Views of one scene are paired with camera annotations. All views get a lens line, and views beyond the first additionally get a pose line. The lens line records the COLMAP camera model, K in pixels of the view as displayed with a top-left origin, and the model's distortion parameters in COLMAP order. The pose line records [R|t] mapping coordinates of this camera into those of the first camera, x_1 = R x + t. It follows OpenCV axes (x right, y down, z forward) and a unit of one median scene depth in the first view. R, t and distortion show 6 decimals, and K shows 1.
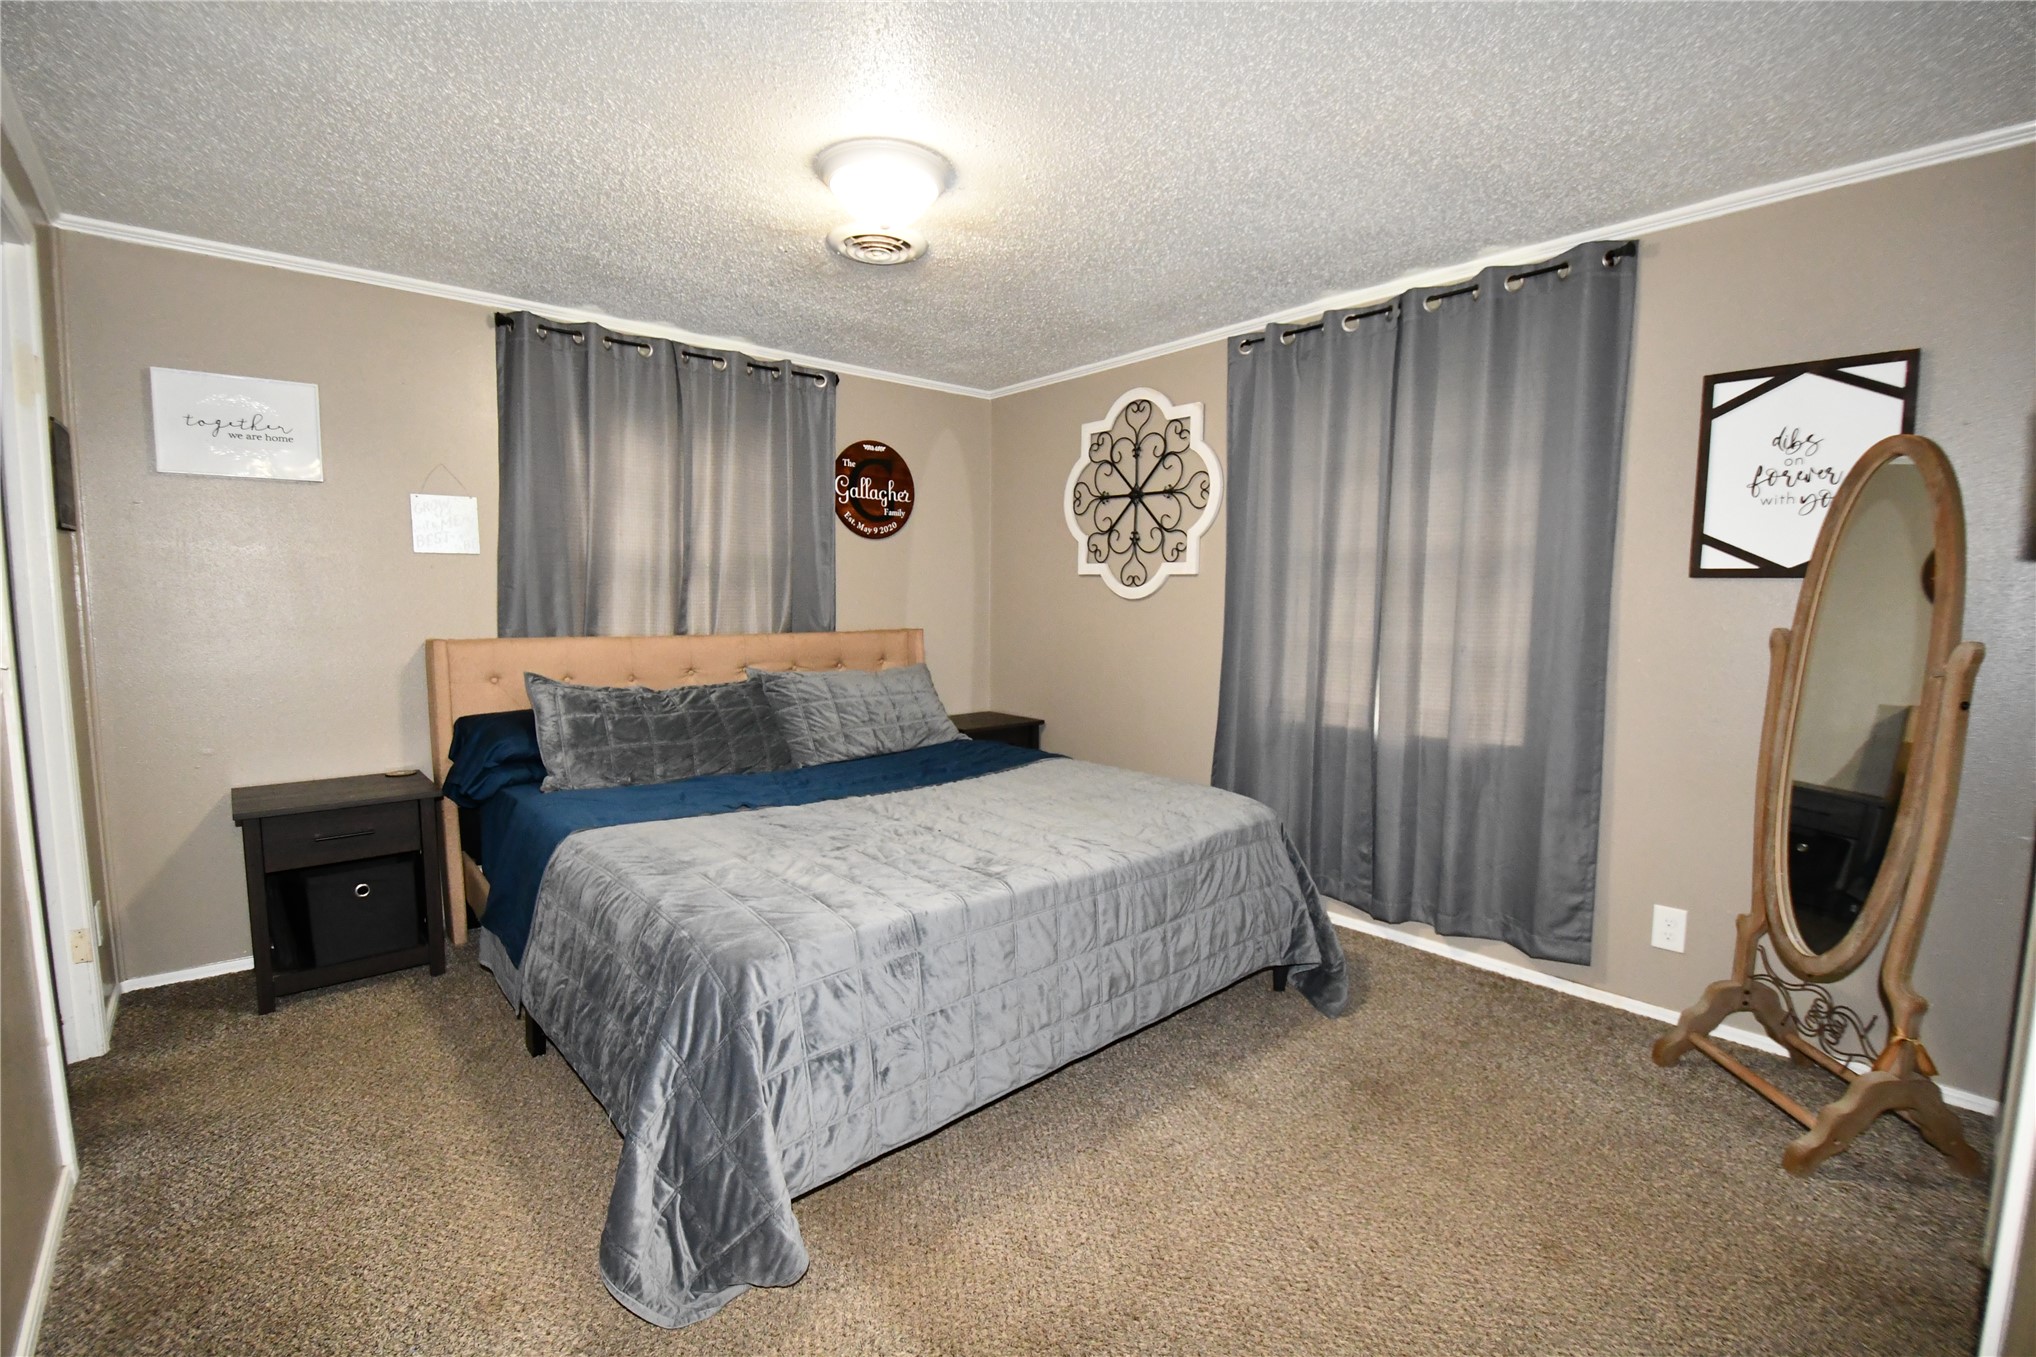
lens RADIAL K [[899.4, 0, 1007.8], [0, 899.4, 683.2], [0, 0, 1]] dist [-0.012883, -0.005142]
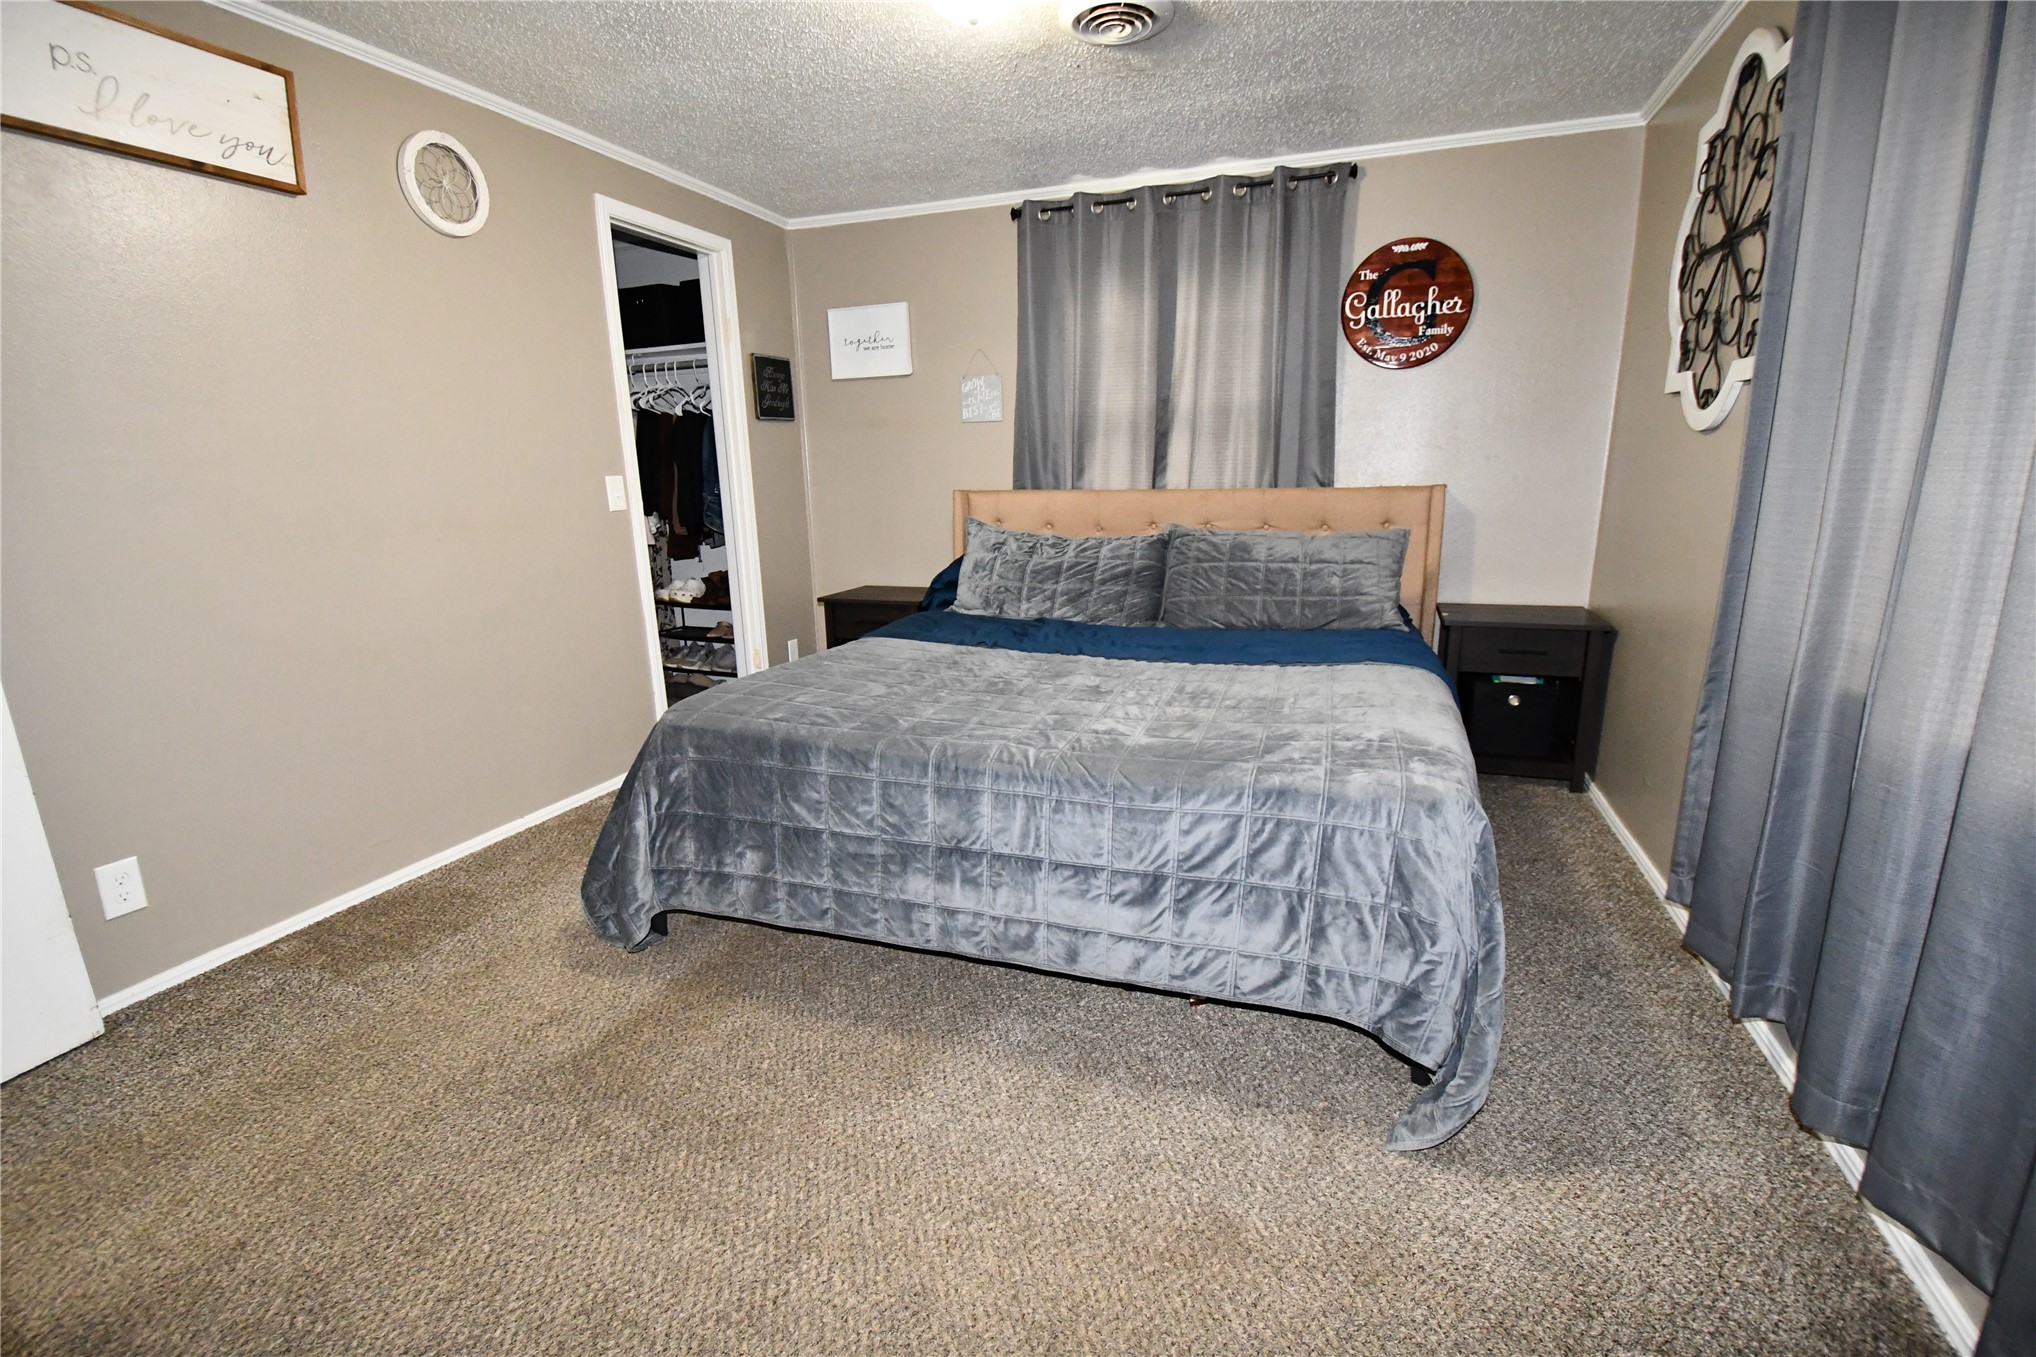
lens RADIAL K [[899.4, 0, 1012.3], [0, 899.4, 681.4], [0, 0, 1]] dist [-0.012883, -0.005142]
pose [[0.474910, 0.186554, -0.860034, 0.459497], [-0.060224, 0.981871, 0.179727, -0.011739], [0.877971, -0.033559, 0.477535, 0.340778]]
